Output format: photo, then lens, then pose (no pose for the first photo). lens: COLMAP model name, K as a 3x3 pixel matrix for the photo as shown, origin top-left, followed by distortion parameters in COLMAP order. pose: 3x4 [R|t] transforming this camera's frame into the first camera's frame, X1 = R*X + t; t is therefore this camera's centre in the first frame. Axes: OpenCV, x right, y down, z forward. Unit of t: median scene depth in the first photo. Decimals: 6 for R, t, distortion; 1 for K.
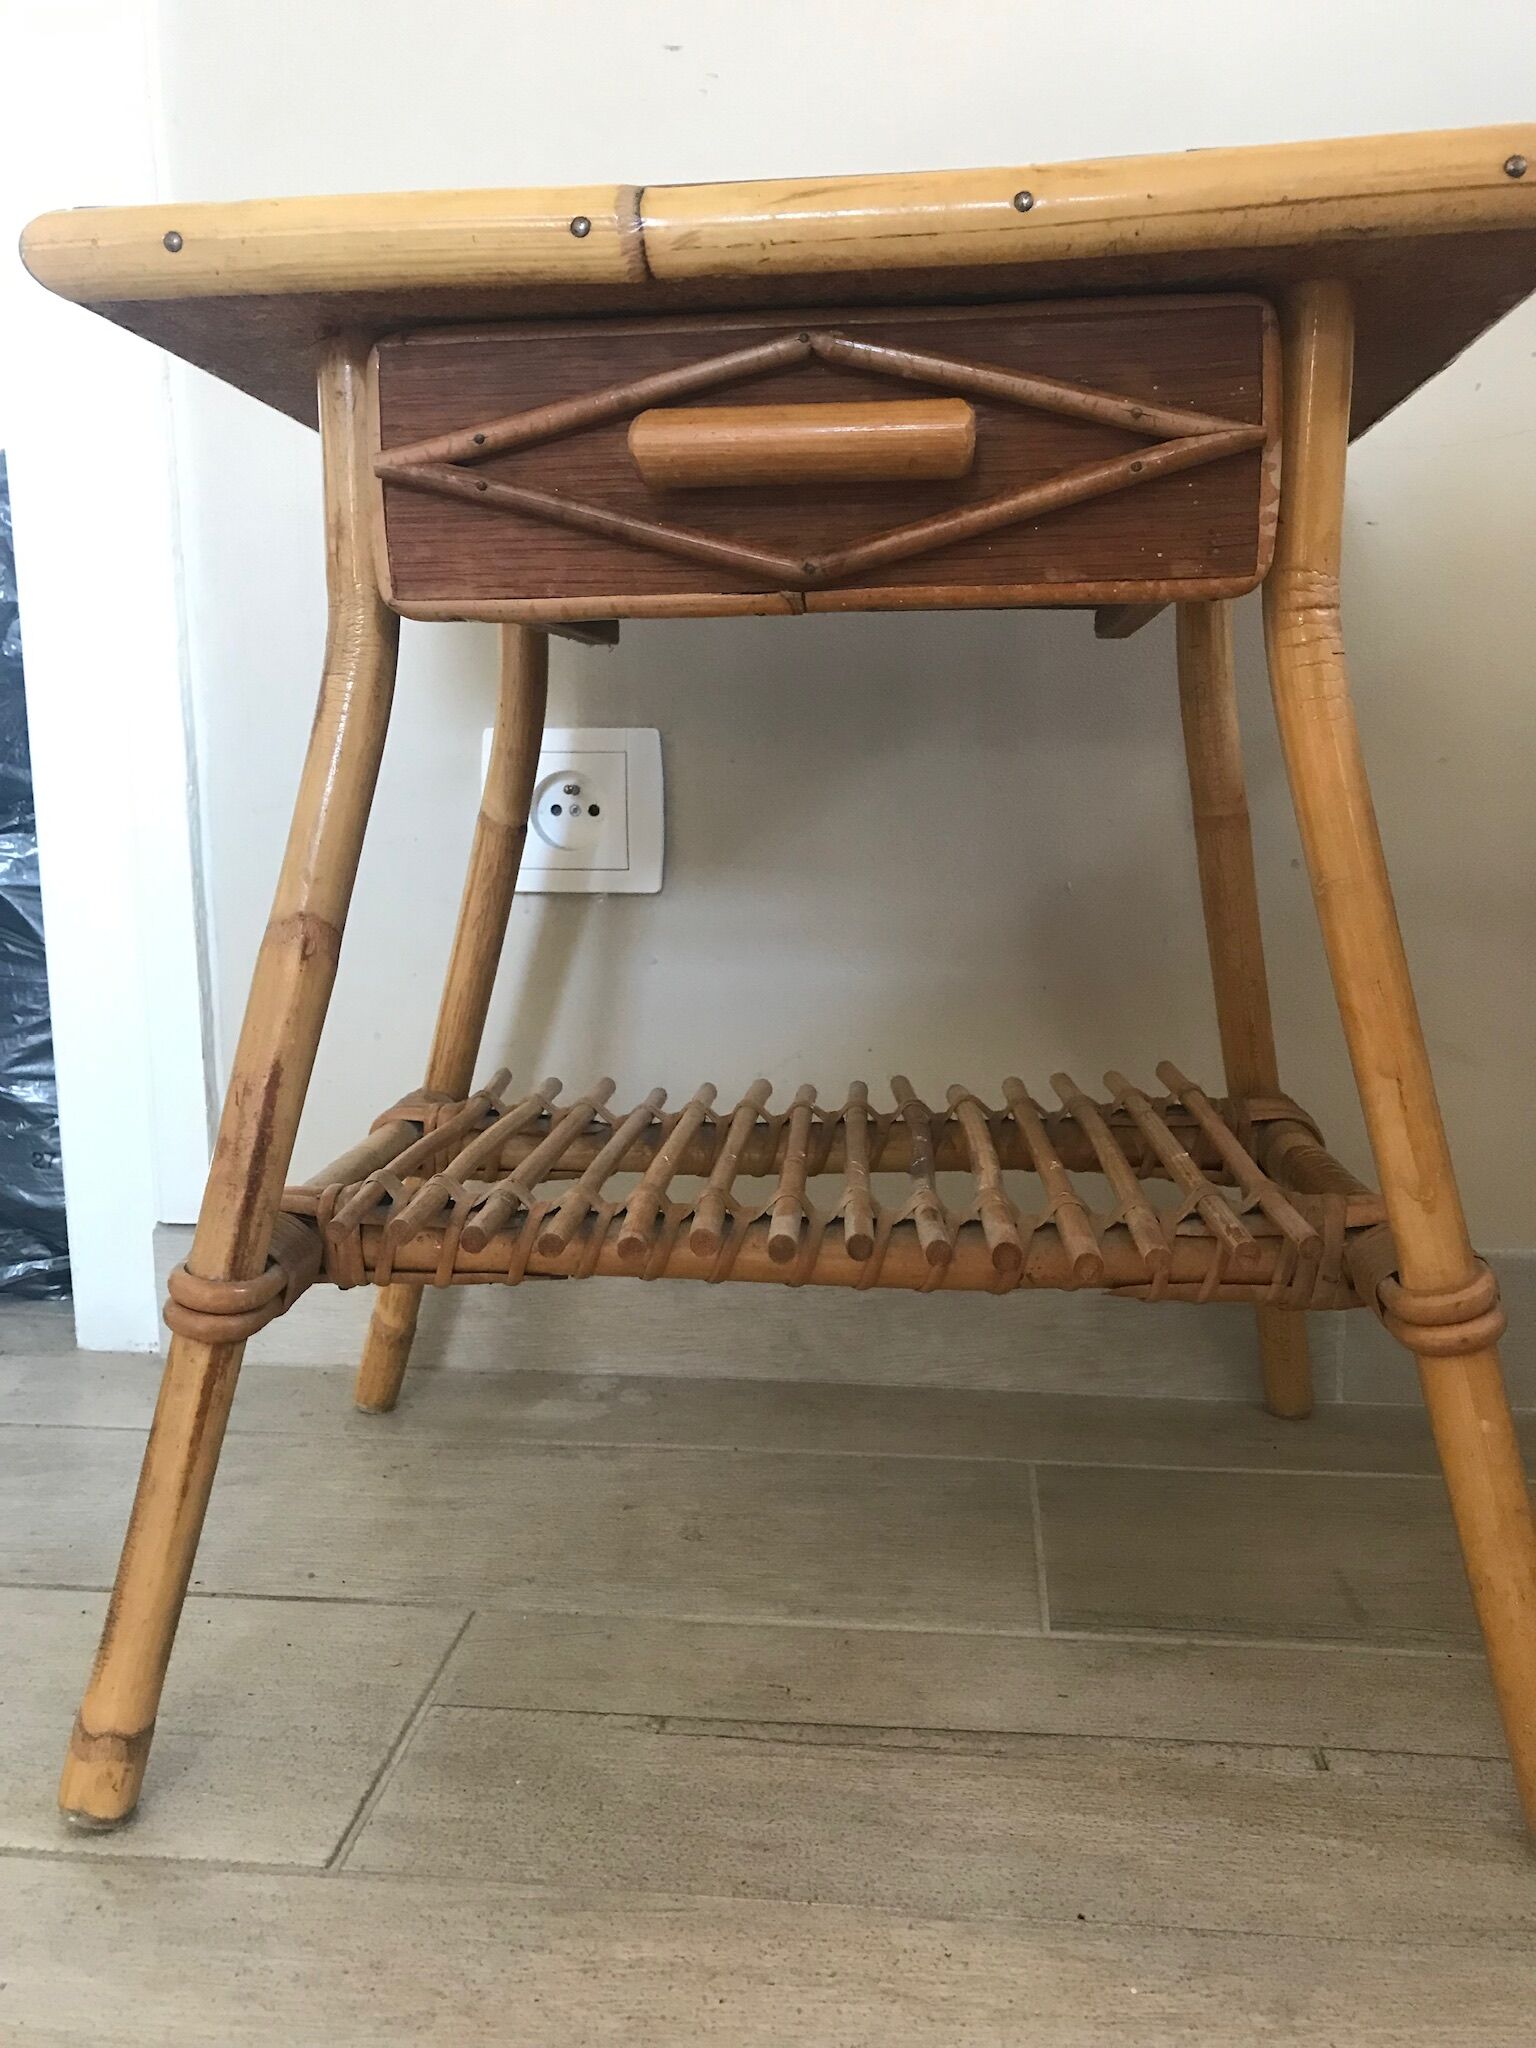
lens RADIAL K [[1681.1, 0, 768.0], [0, 1681.1, 1024.0], [0, 0, 1]] dist [0.005716, -0.000215]
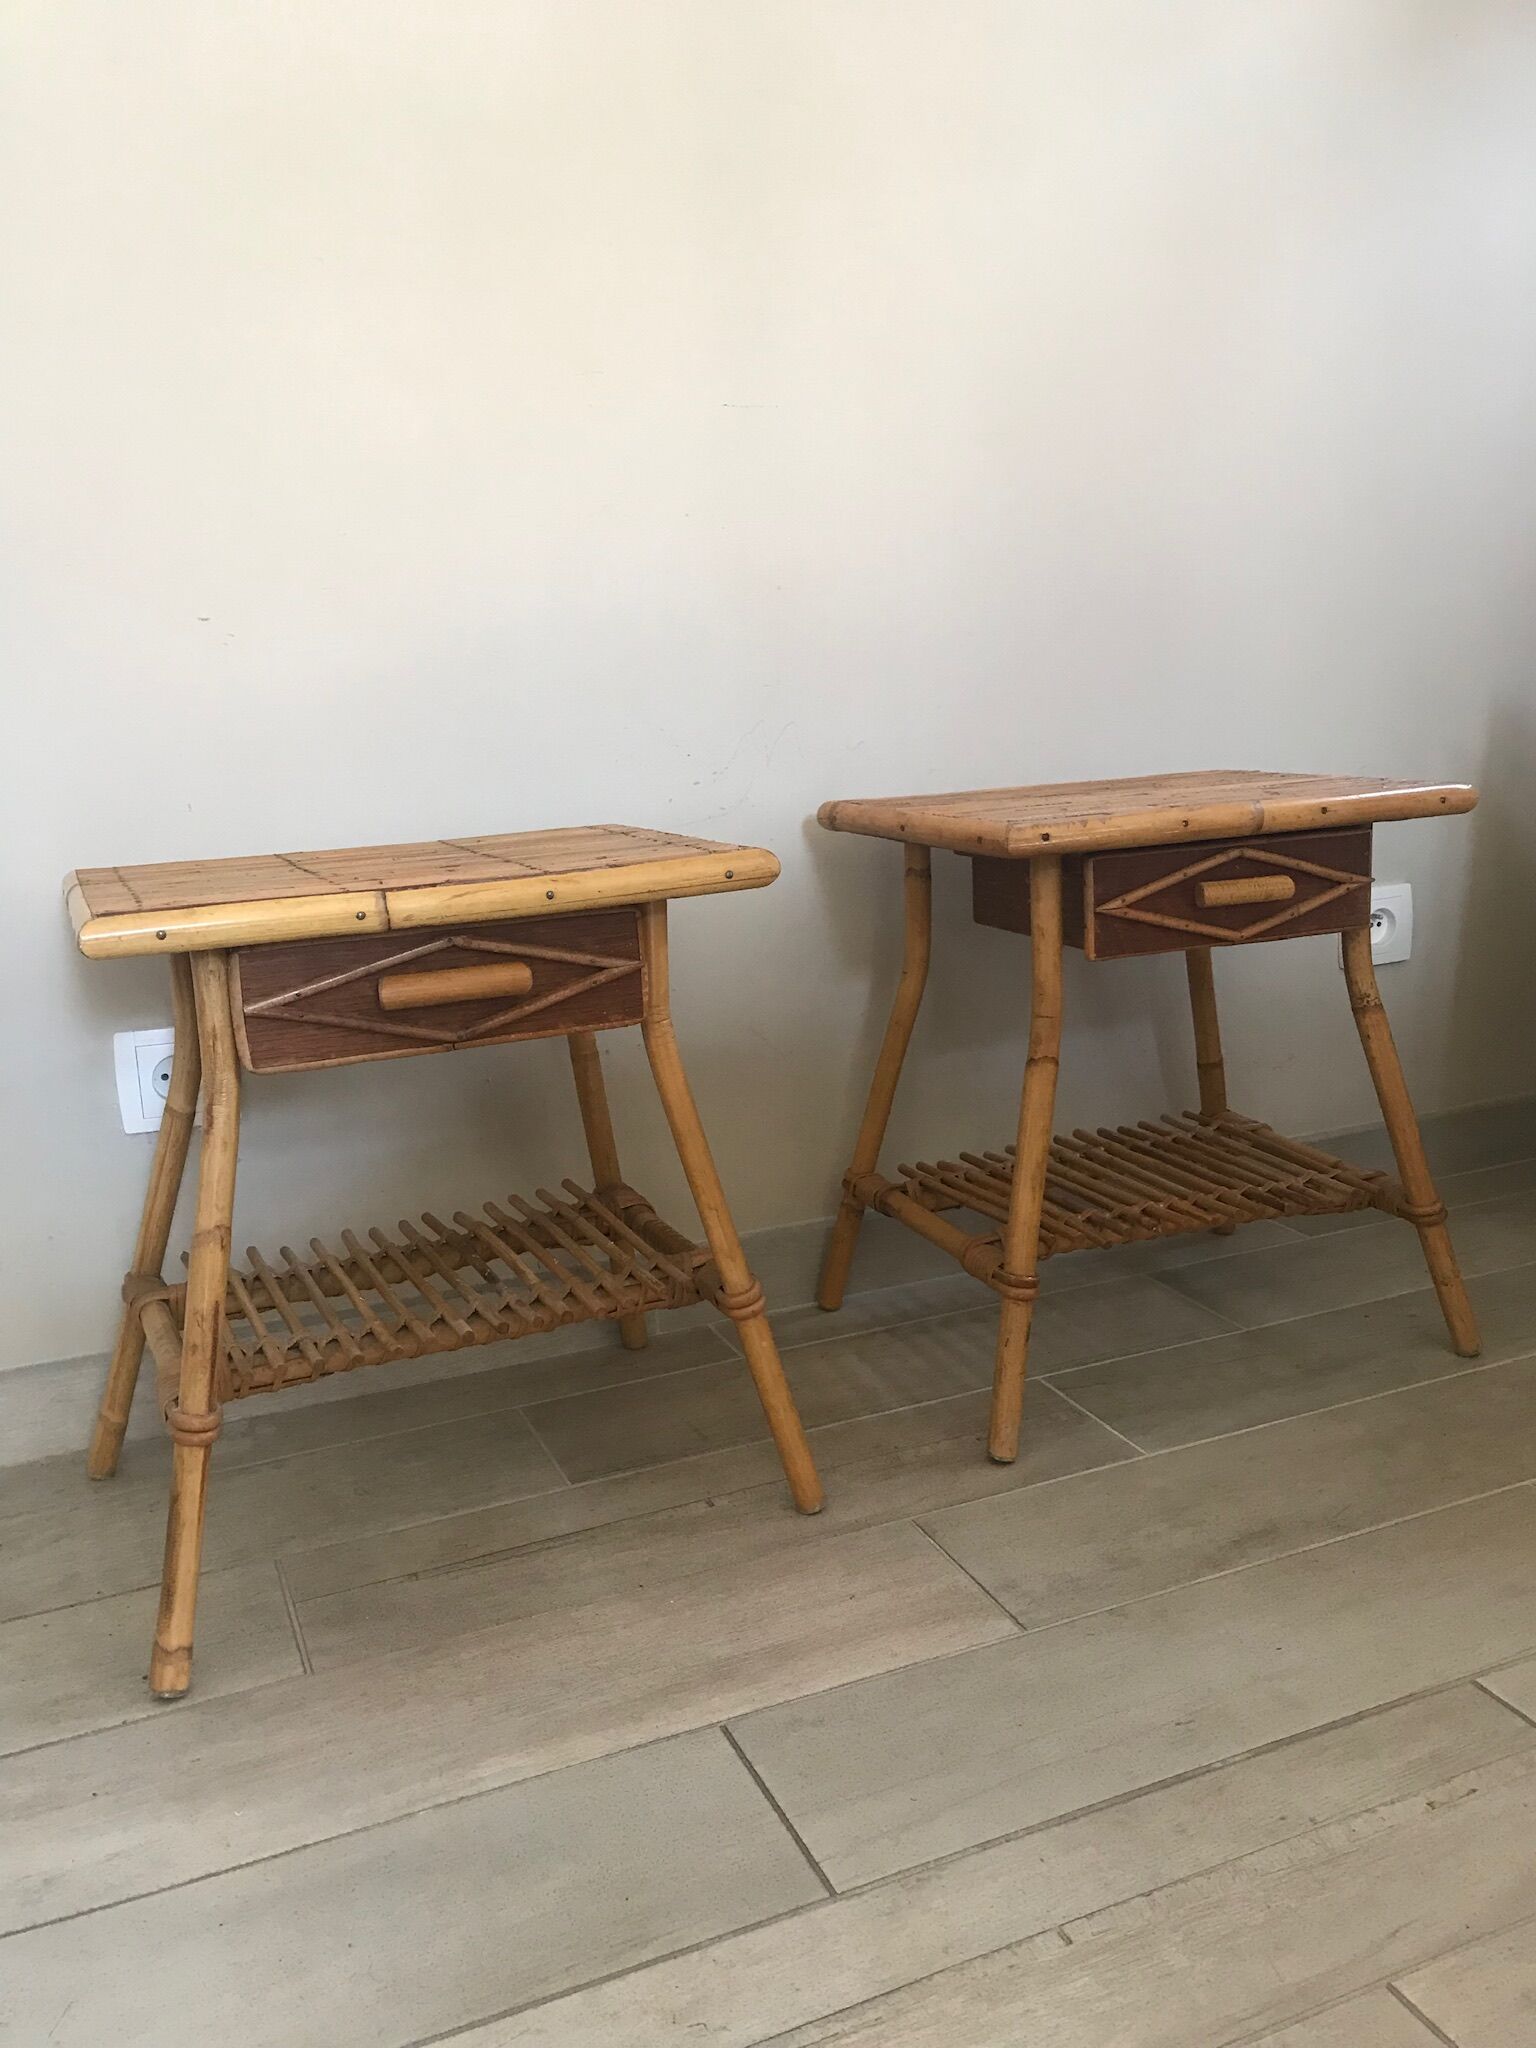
lens RADIAL K [[1690.8, 0, 759.7], [0, 1690.8, 1014.2], [0, 0, 1]] dist [0.030282, -0.047600]
pose [[0.869956, -0.130848, 0.475453, -0.652271], [0.110909, 0.991370, 0.069897, -0.389590], [-0.480495, -0.008076, 0.876960, -1.091966]]
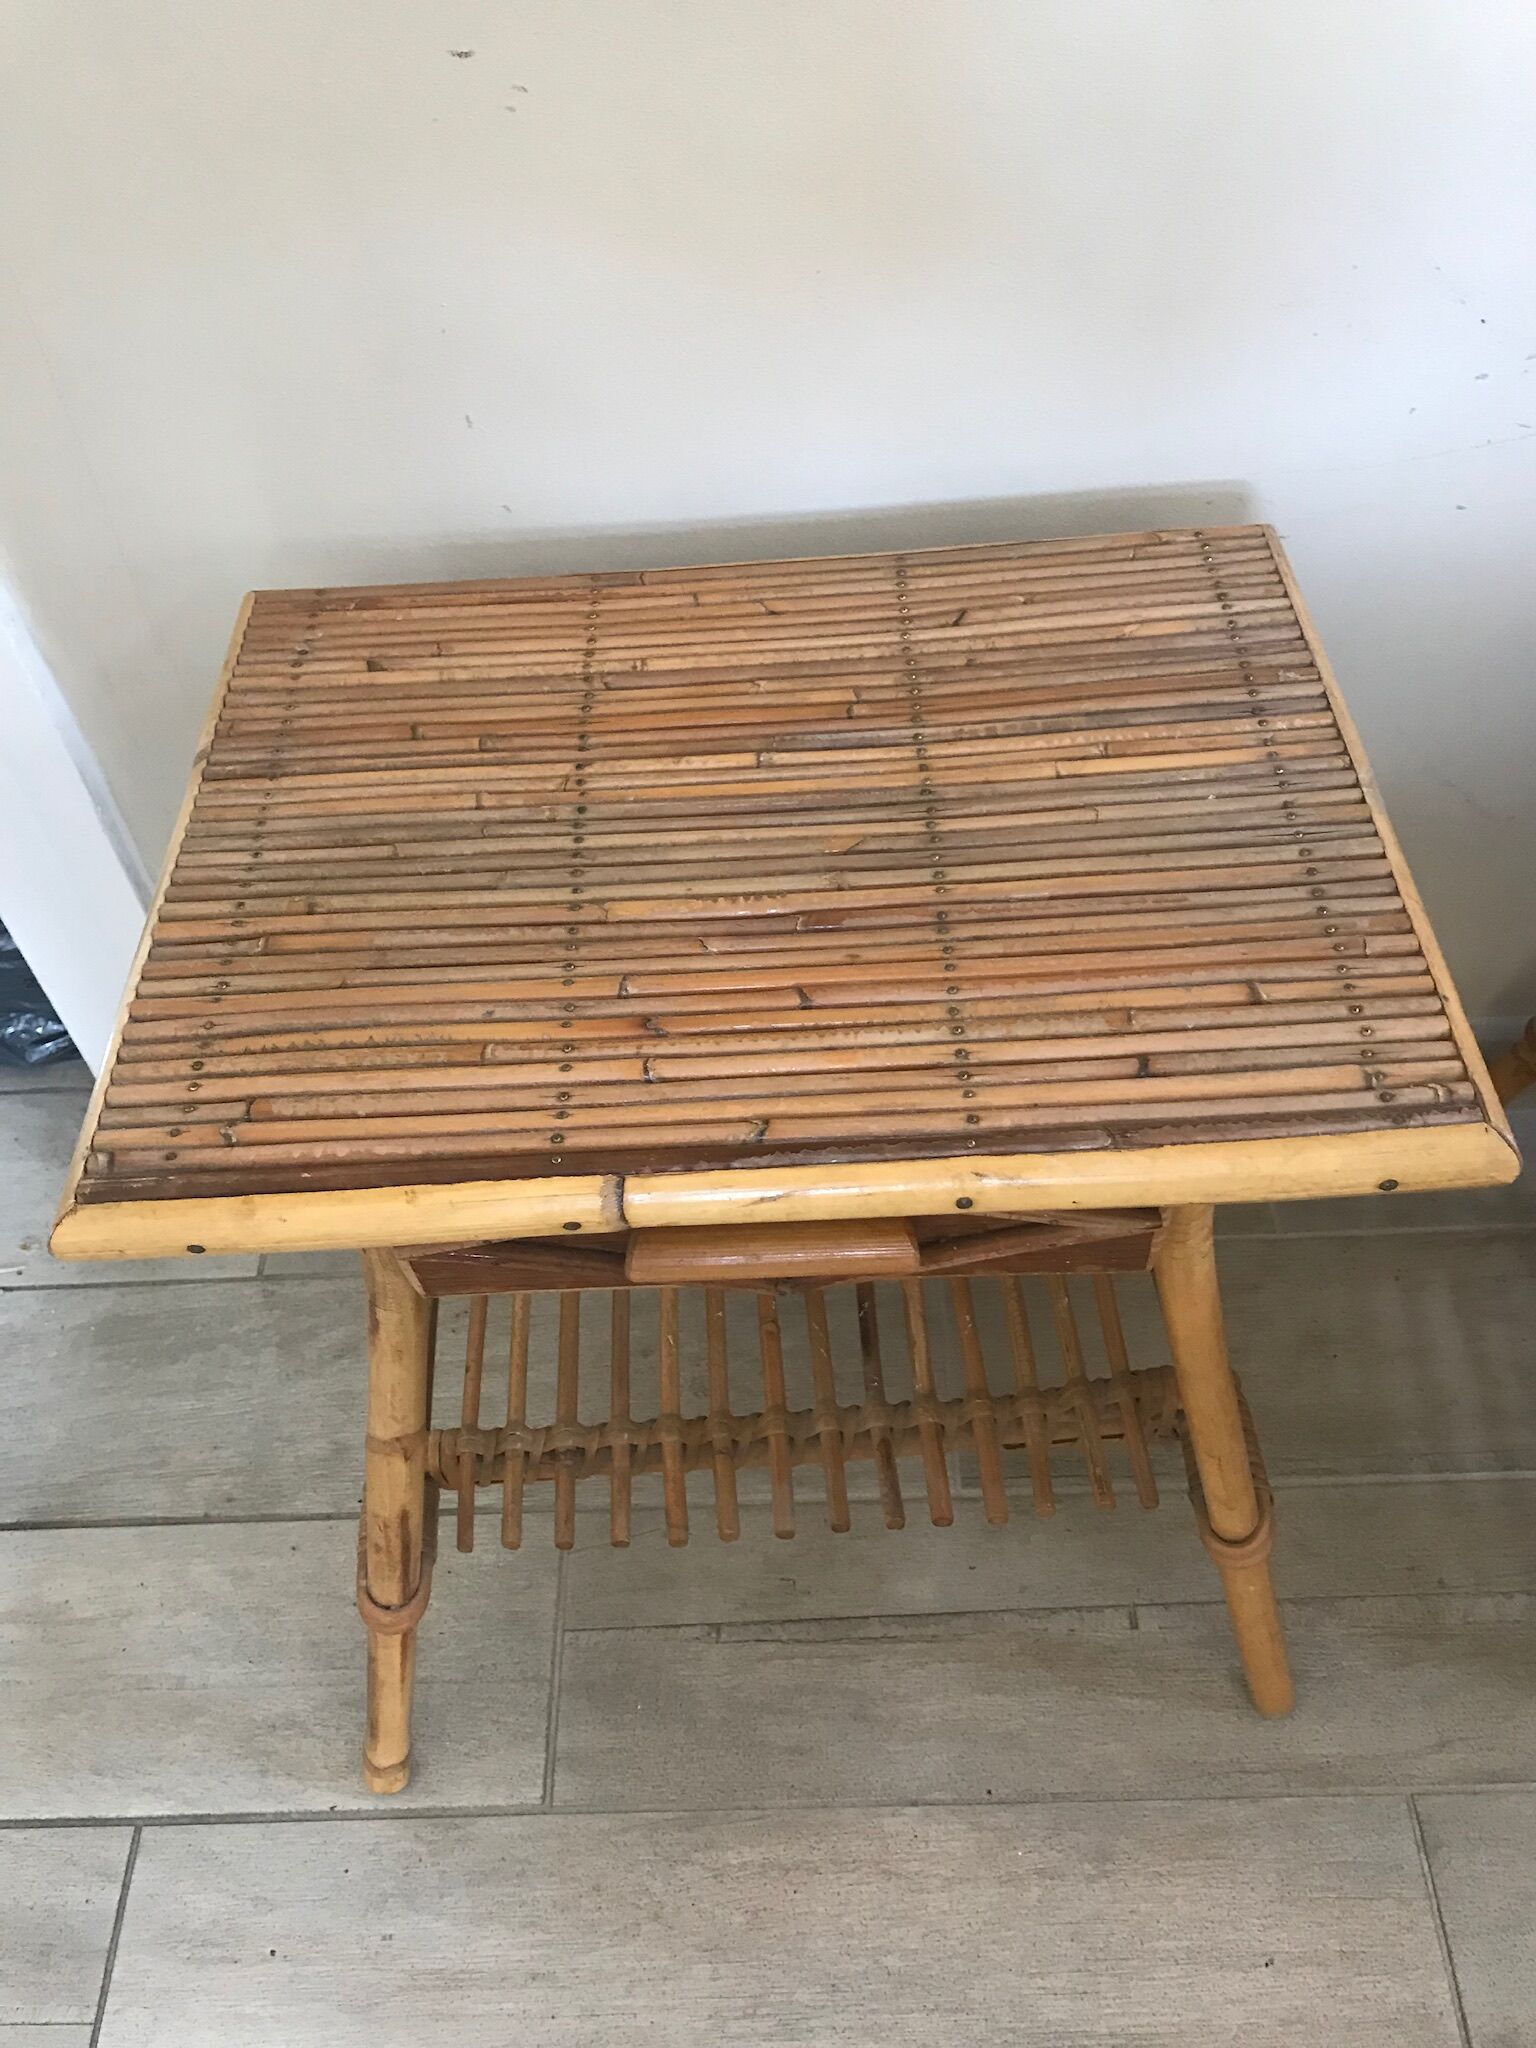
lens RADIAL K [[1691.9, 0, 754.6], [0, 1691.9, 1016.3], [0, 0, 1]] dist [0.056597, -0.086757]
pose [[0.991214, -0.128355, 0.031927, -0.007380], [0.075983, 0.750163, 0.656873, -1.156143], [-0.108264, -0.648676, 0.753325, 0.203806]]
